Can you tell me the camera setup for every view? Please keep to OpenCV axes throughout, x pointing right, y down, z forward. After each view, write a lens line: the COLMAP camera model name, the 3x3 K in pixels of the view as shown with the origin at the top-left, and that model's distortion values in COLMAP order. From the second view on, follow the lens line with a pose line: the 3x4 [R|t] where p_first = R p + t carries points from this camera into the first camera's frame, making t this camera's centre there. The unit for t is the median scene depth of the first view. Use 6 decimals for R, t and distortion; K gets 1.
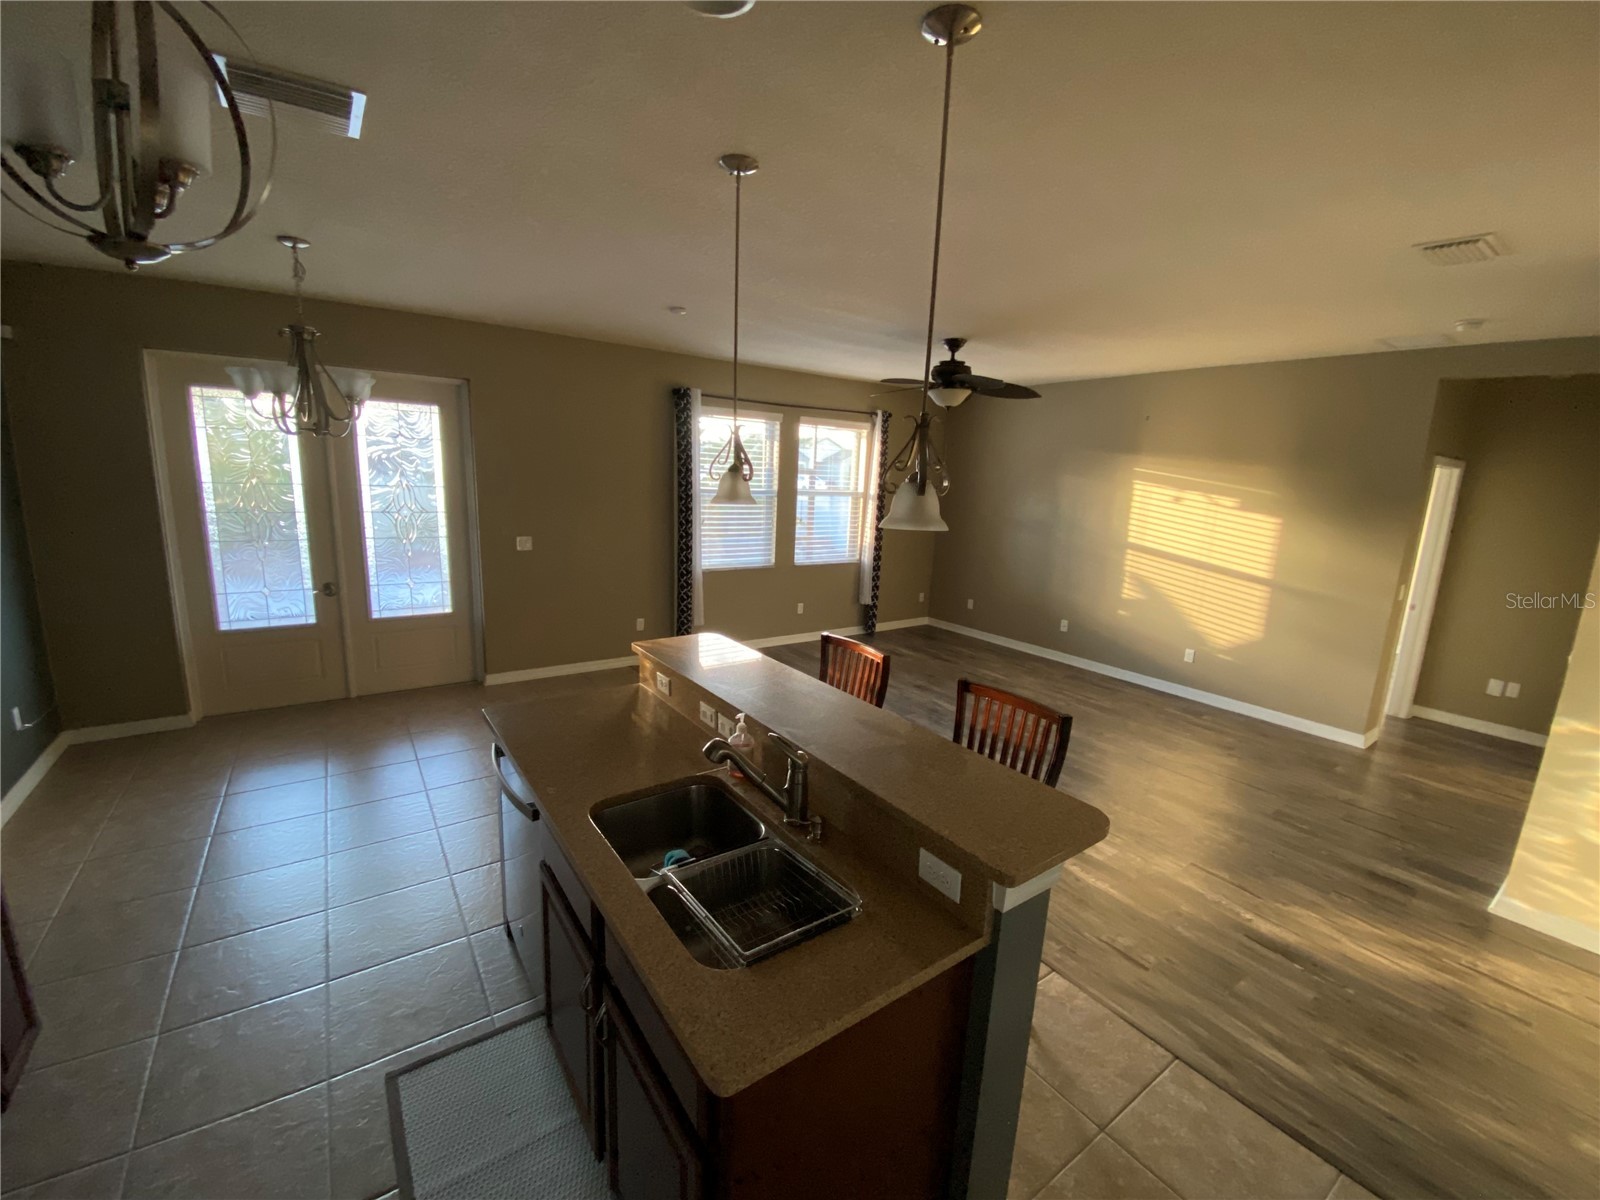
lens RADIAL K [[652.4, 0, 806.2], [0, 652.4, 607.6], [0, 0, 1]] dist [0.012600, -0.014816]
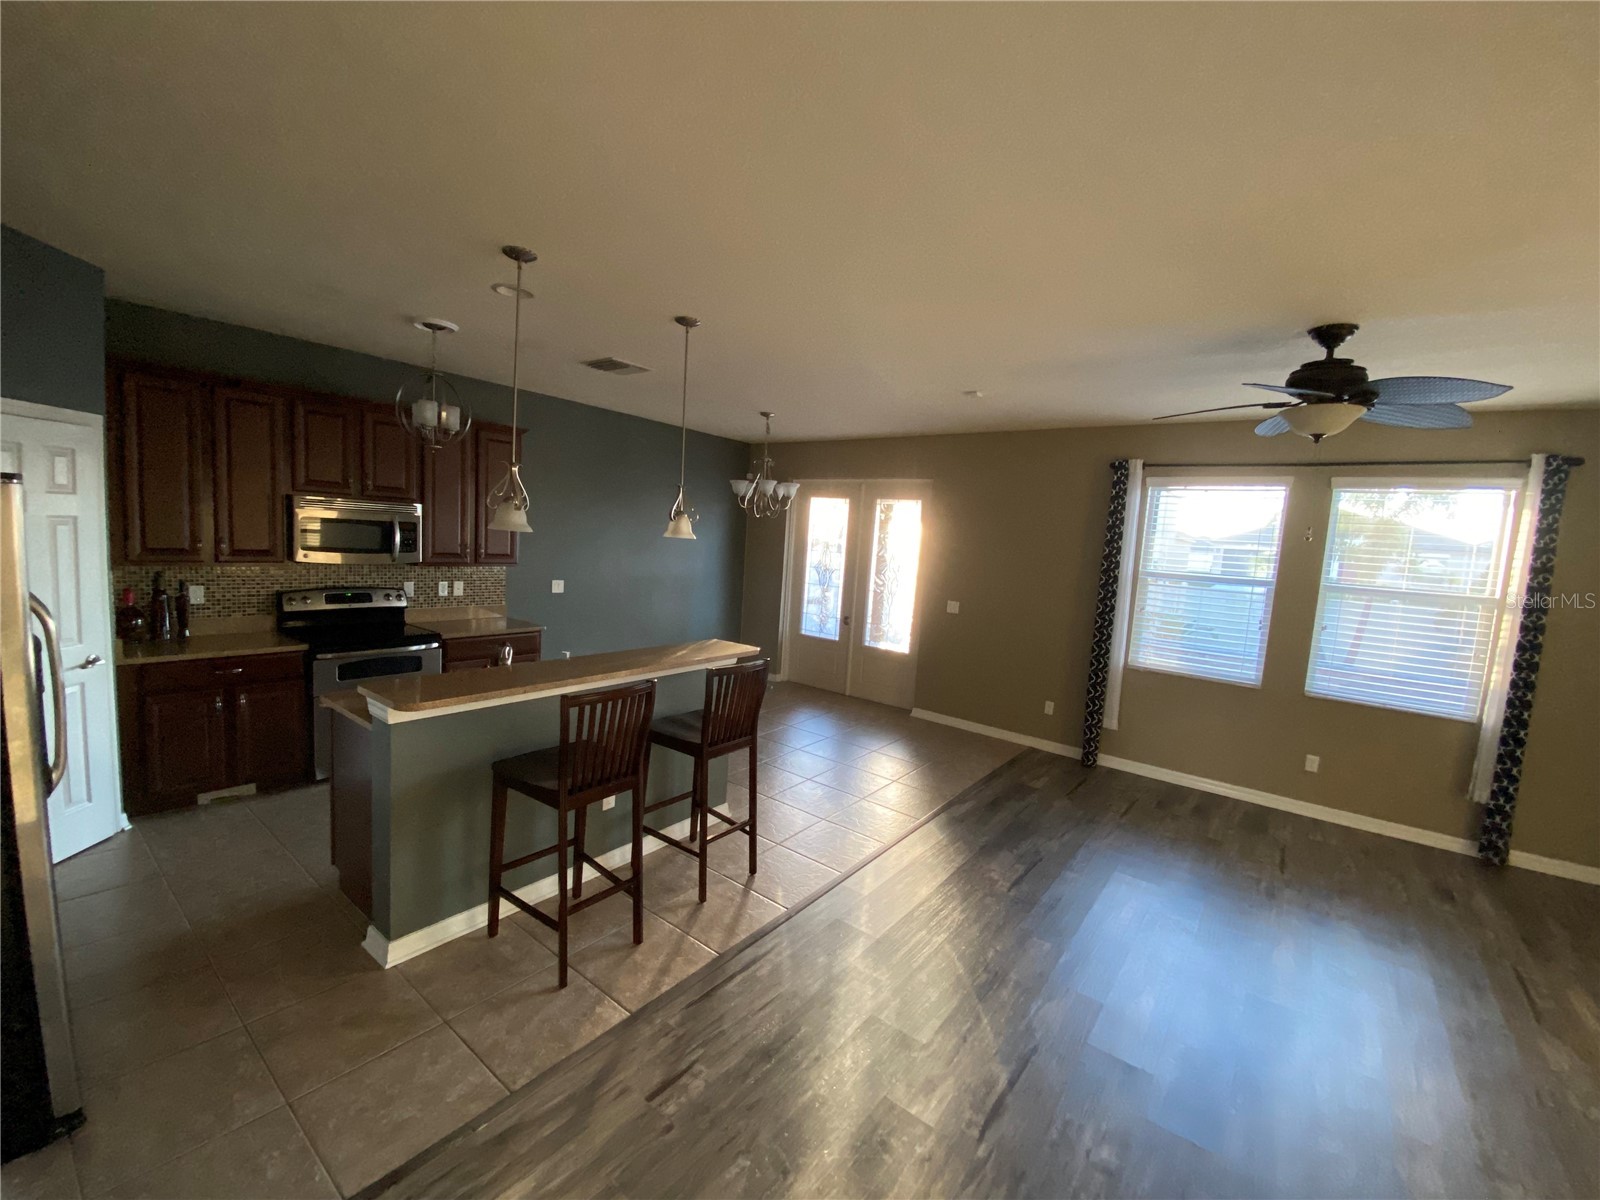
lens RADIAL K [[652.4, 0, 784.1], [0, 652.4, 588.2], [0, 0, 1]] dist [0.012600, -0.014816]
pose [[0.270107, 0.053553, -0.961340, 0.496191], [-0.246635, 0.968987, -0.015318, -0.029503], [0.930706, 0.241237, 0.274938, 0.303625]]
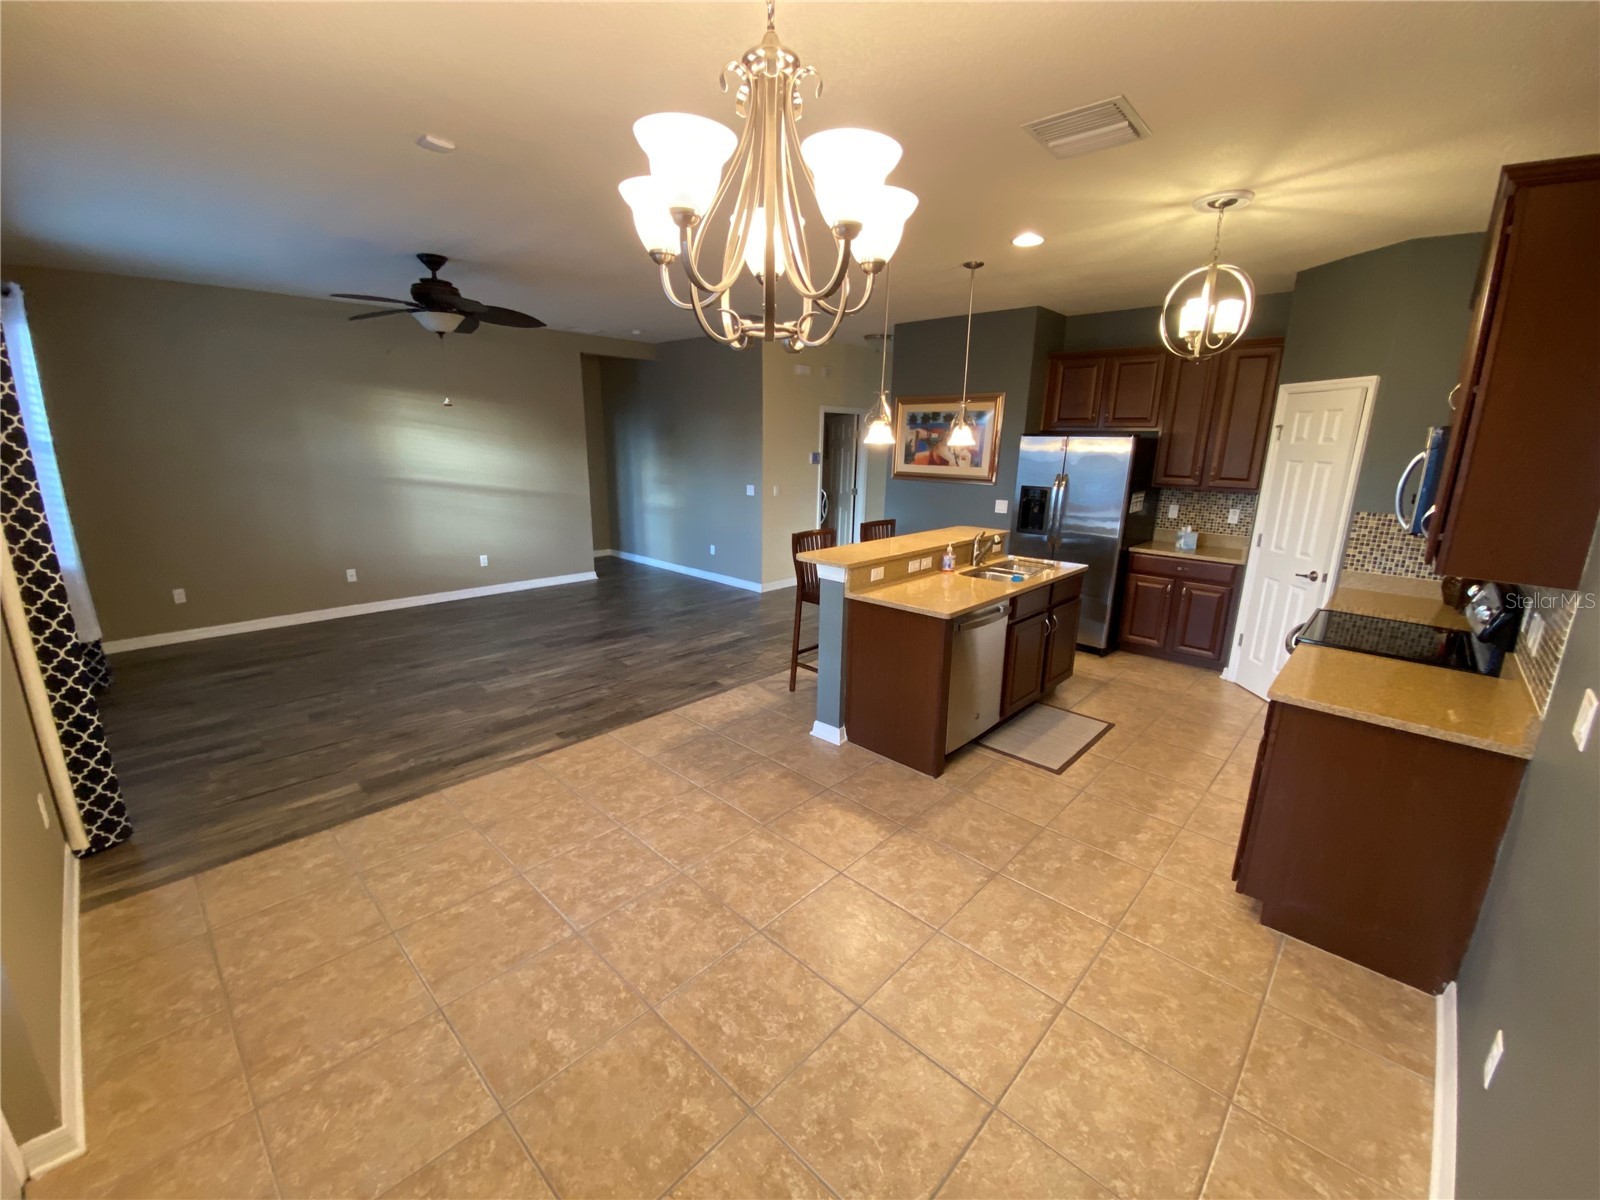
lens RADIAL K [[652.4, 0, 796.7], [0, 652.4, 600.5], [0, 0, 1]] dist [0.012600, -0.014816]
pose [[-0.181050, -0.281717, 0.942261, -0.595649], [0.174608, 0.933666, 0.312697, -0.117960], [-0.967850, 0.221140, -0.119851, 0.529930]]
